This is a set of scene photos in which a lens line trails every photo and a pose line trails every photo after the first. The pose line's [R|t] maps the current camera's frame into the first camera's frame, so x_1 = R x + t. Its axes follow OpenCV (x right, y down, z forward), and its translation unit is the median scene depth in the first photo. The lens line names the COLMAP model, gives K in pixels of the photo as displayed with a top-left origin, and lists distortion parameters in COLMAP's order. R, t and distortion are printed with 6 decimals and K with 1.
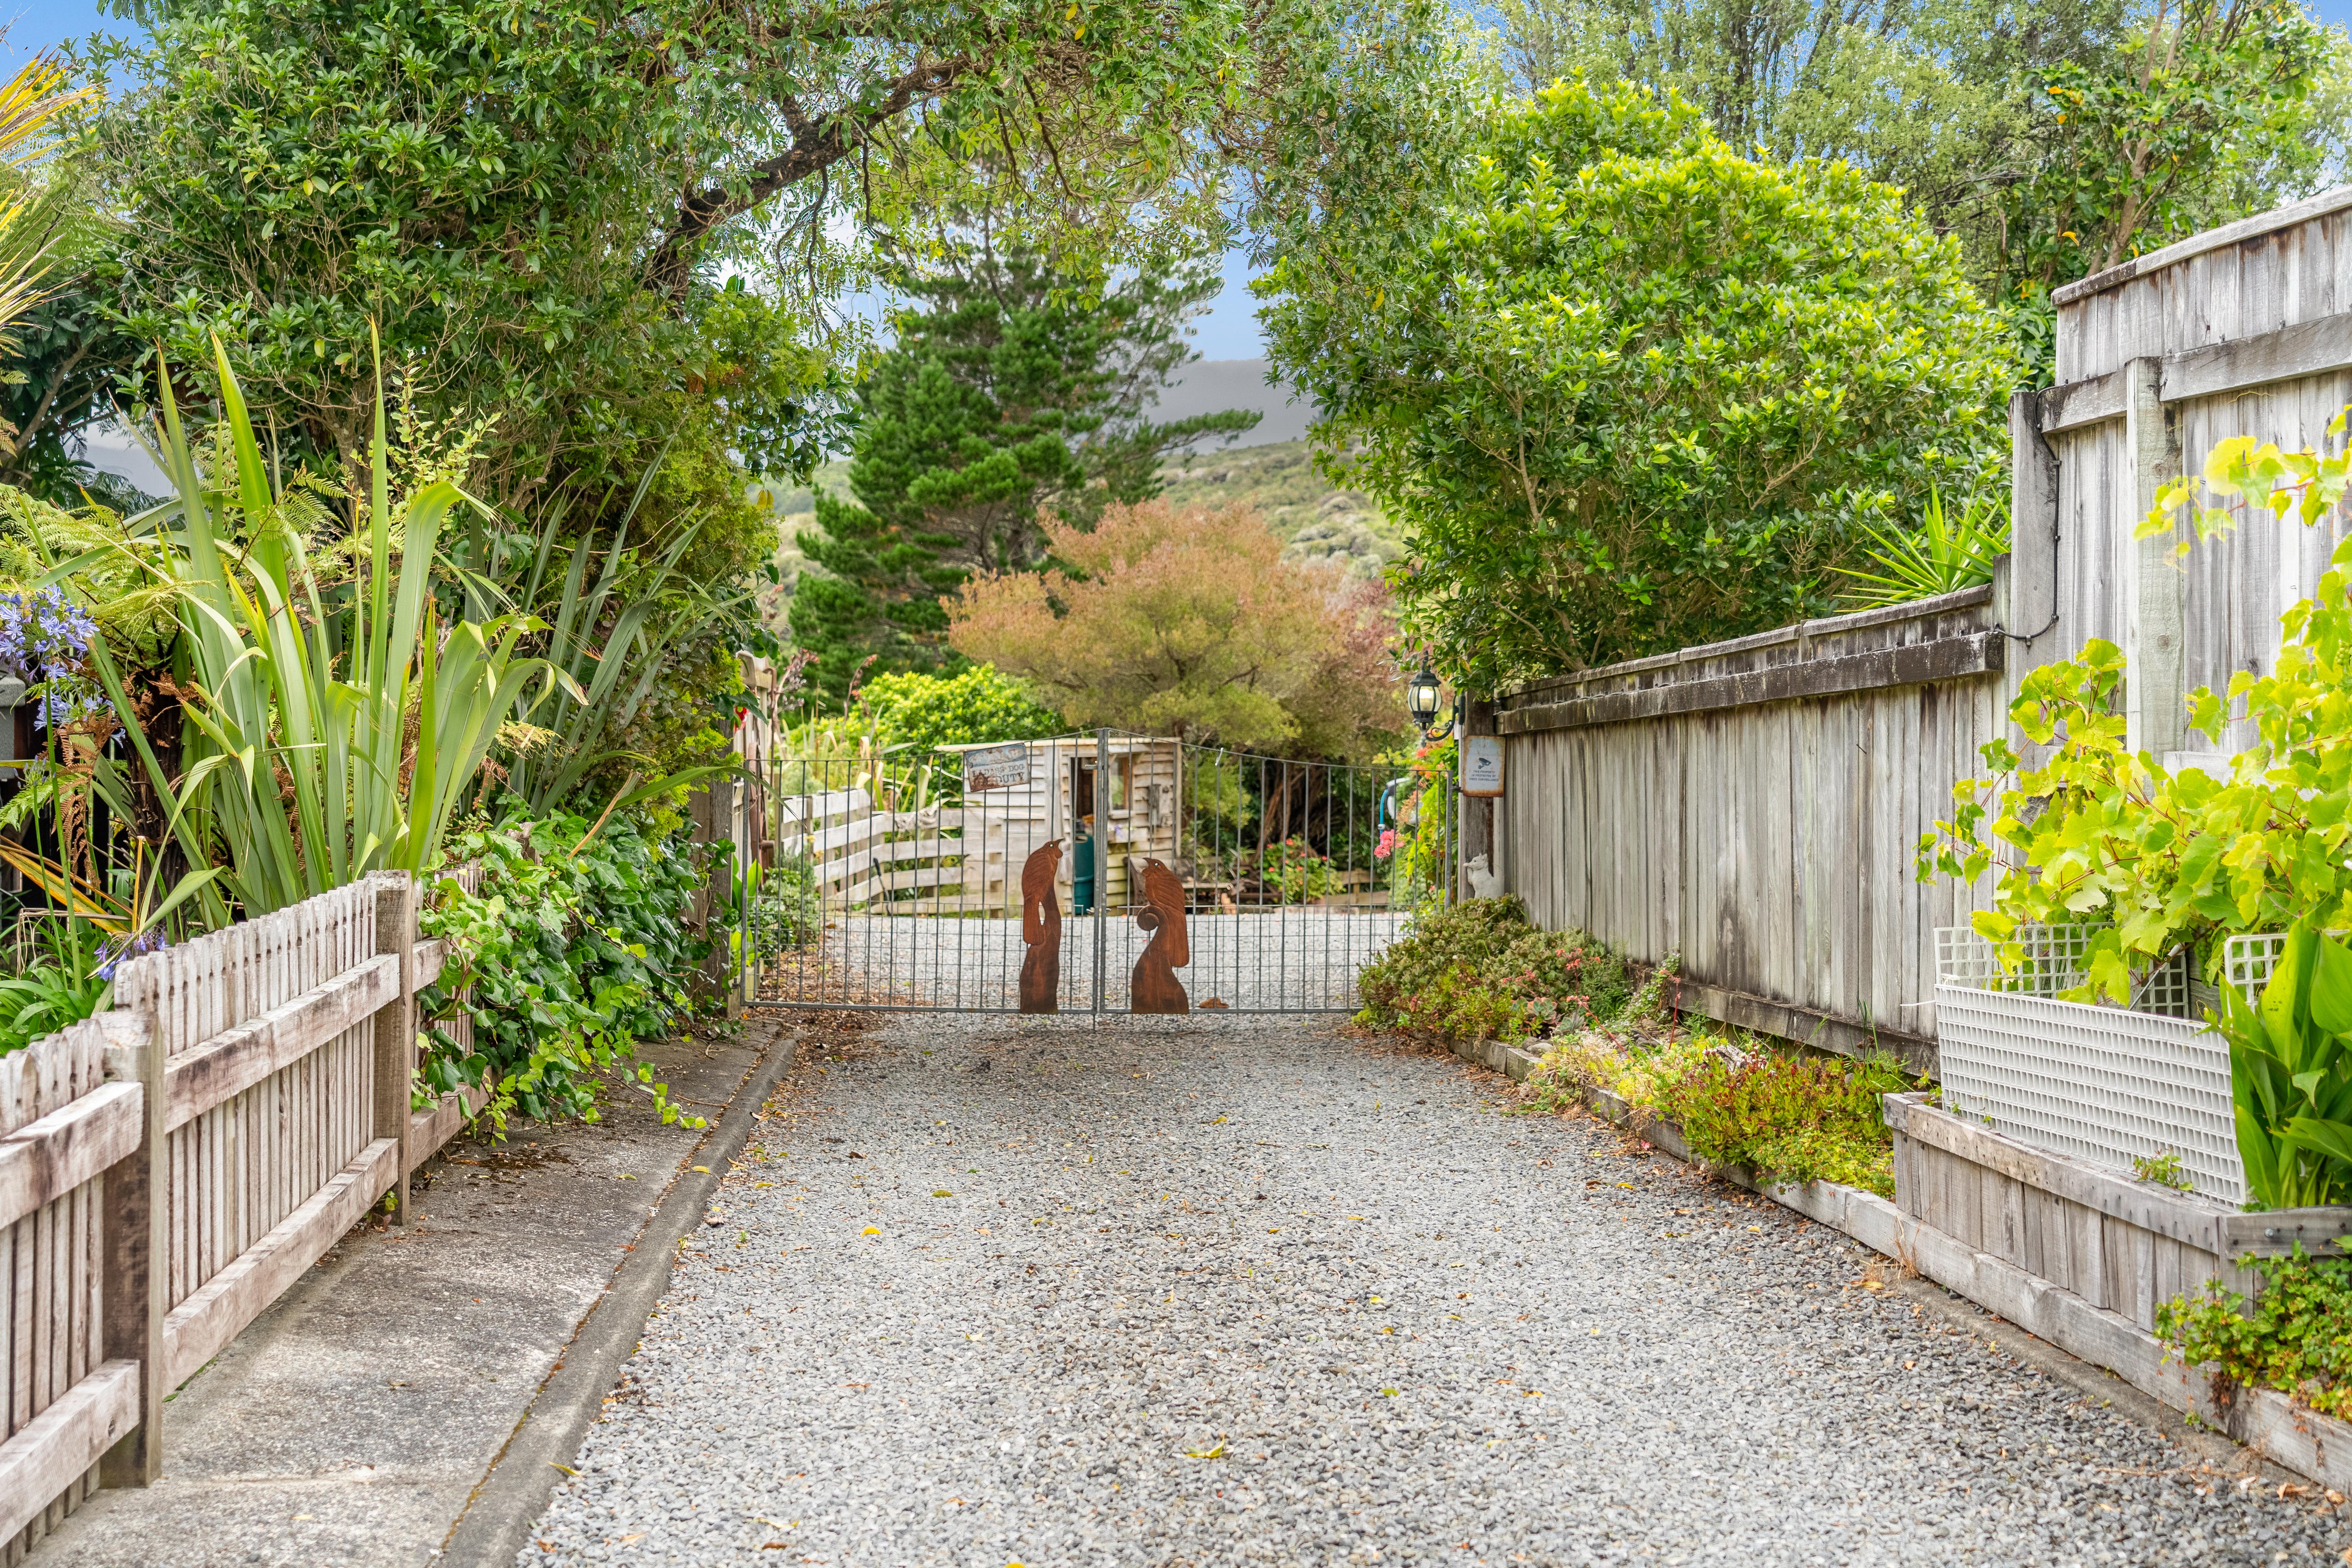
lens RADIAL K [[3187.5, 0, 1176.1], [0, 3187.5, 783.8], [0, 0, 1]] dist [0.015509, 0.000000]
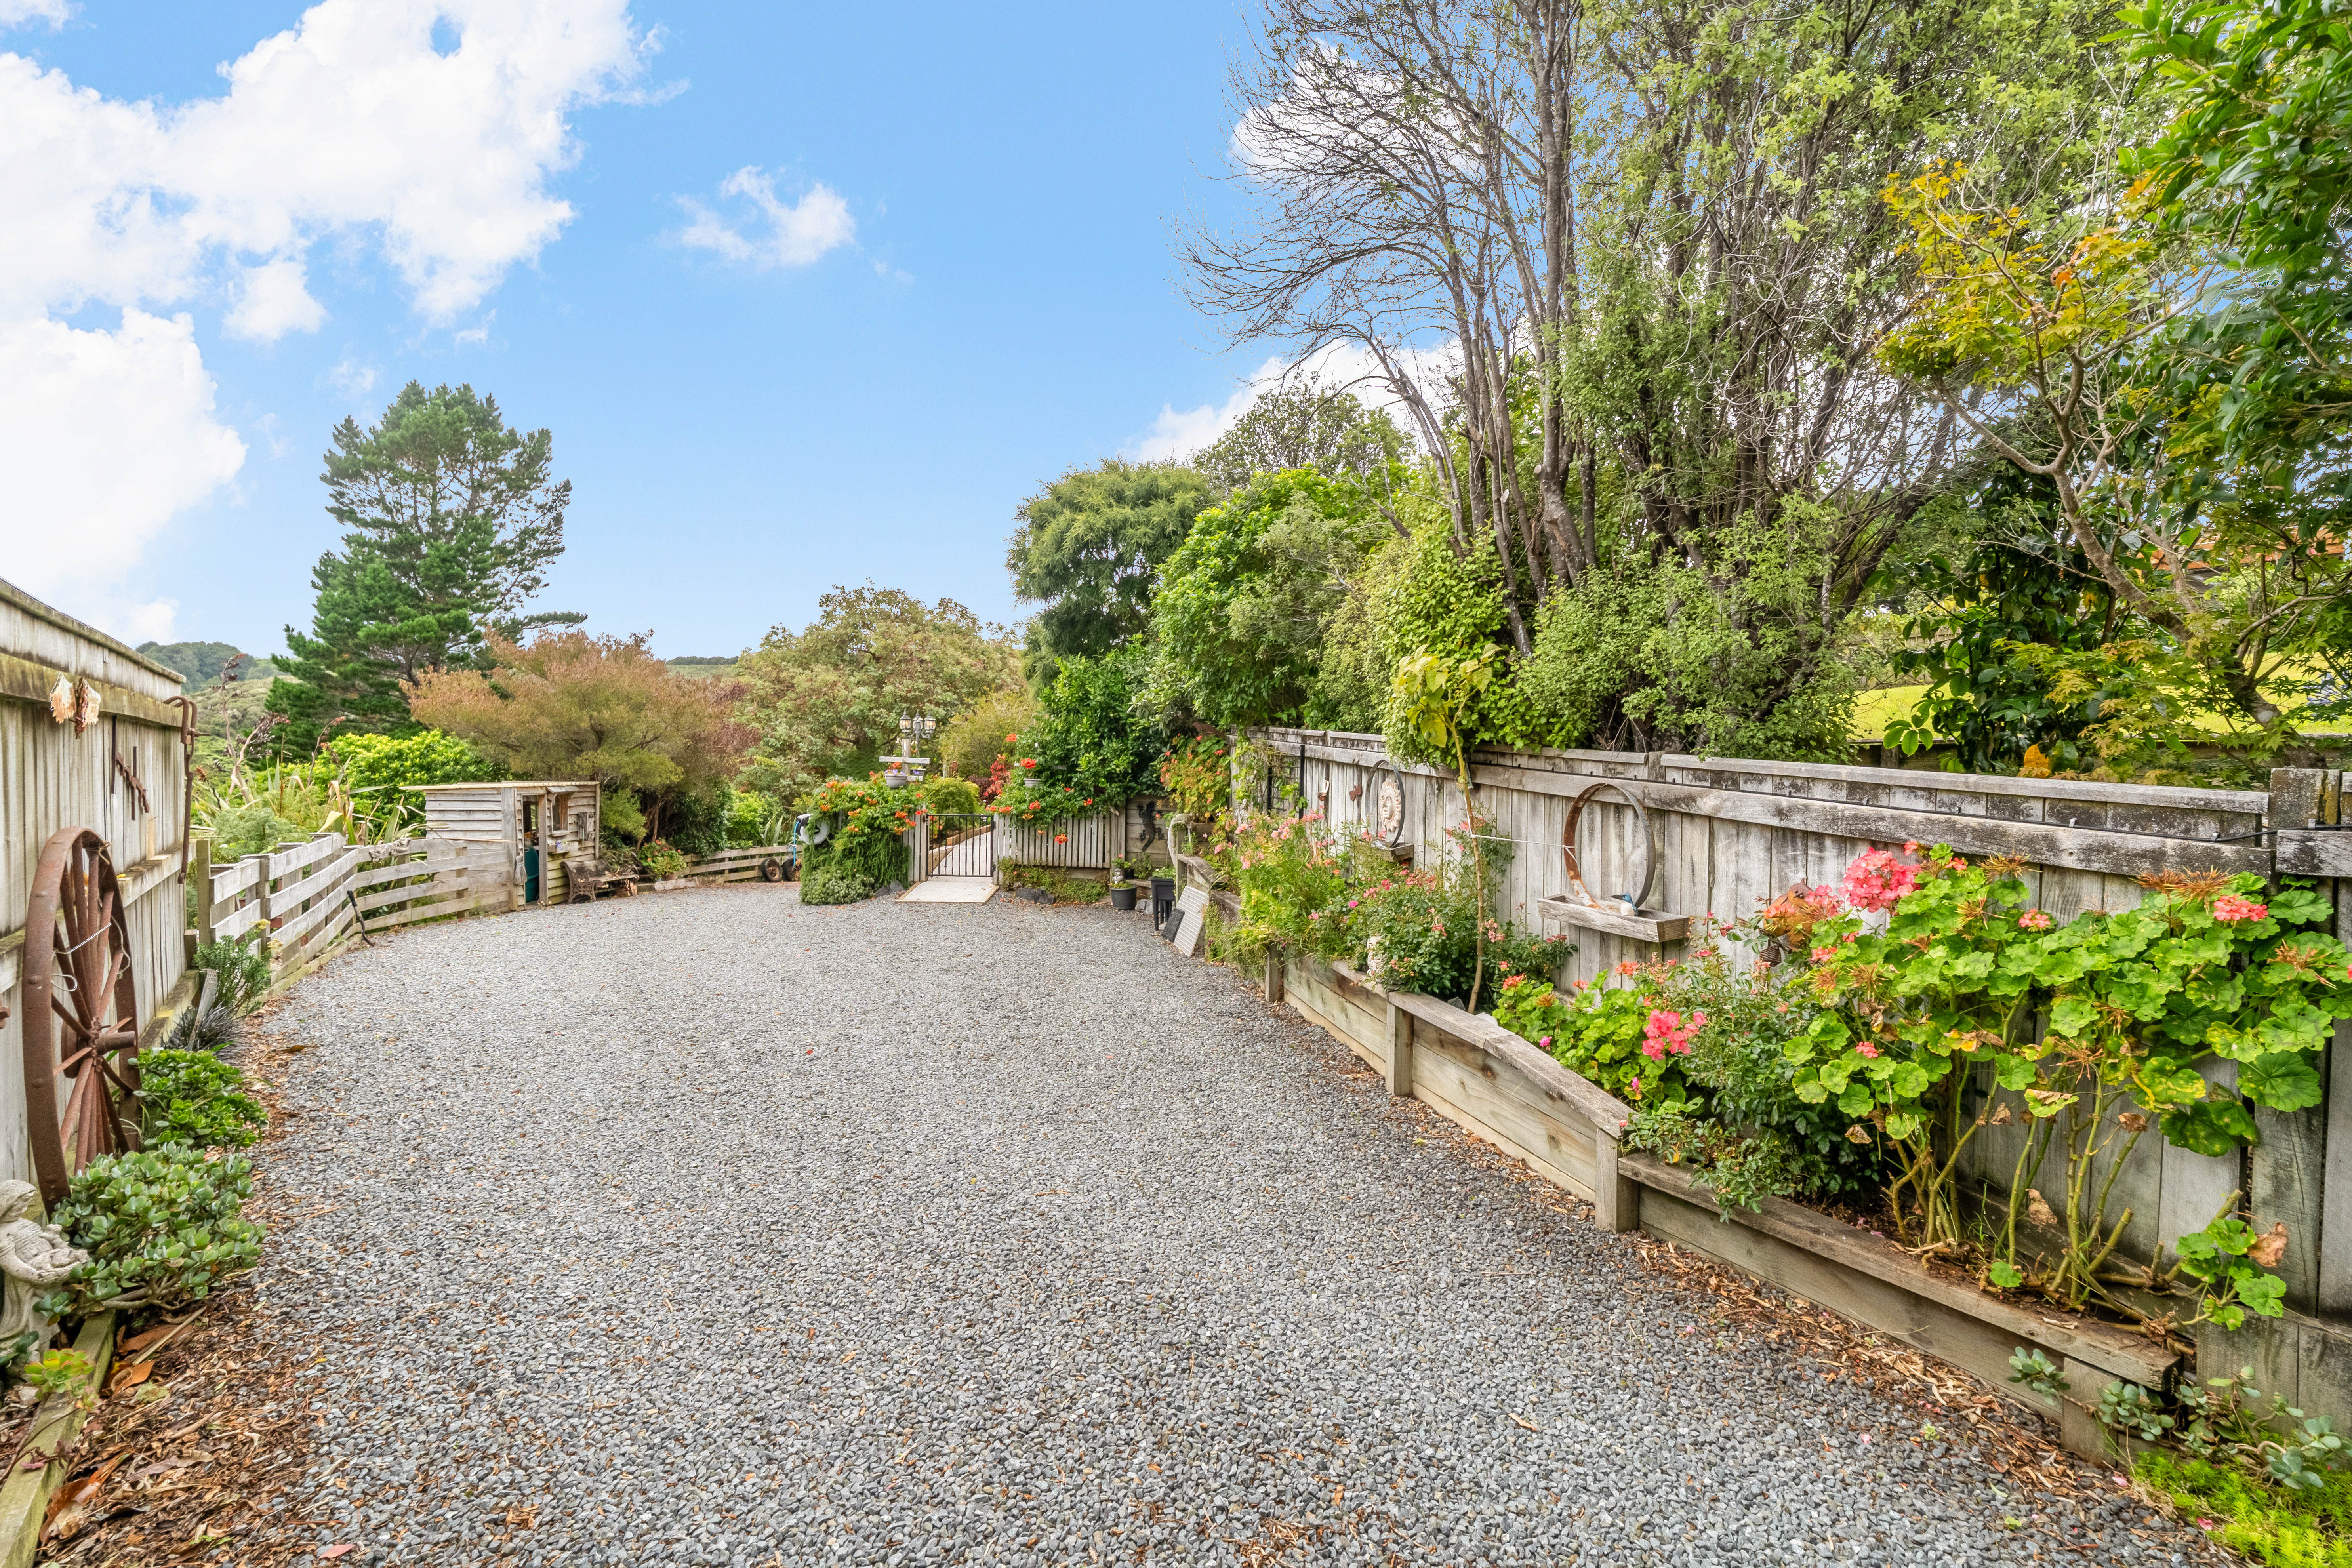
lens RADIAL K [[956.7, 0, 1174.3], [0, 956.7, 791.7], [0, 0, 1]] dist [-0.001652, -0.000293]
pose [[0.805385, 0.006464, 0.592717, -0.047643], [-0.006806, 0.999975, -0.001656, -0.010282], [-0.592713, -0.002701, 0.805409, 0.442932]]
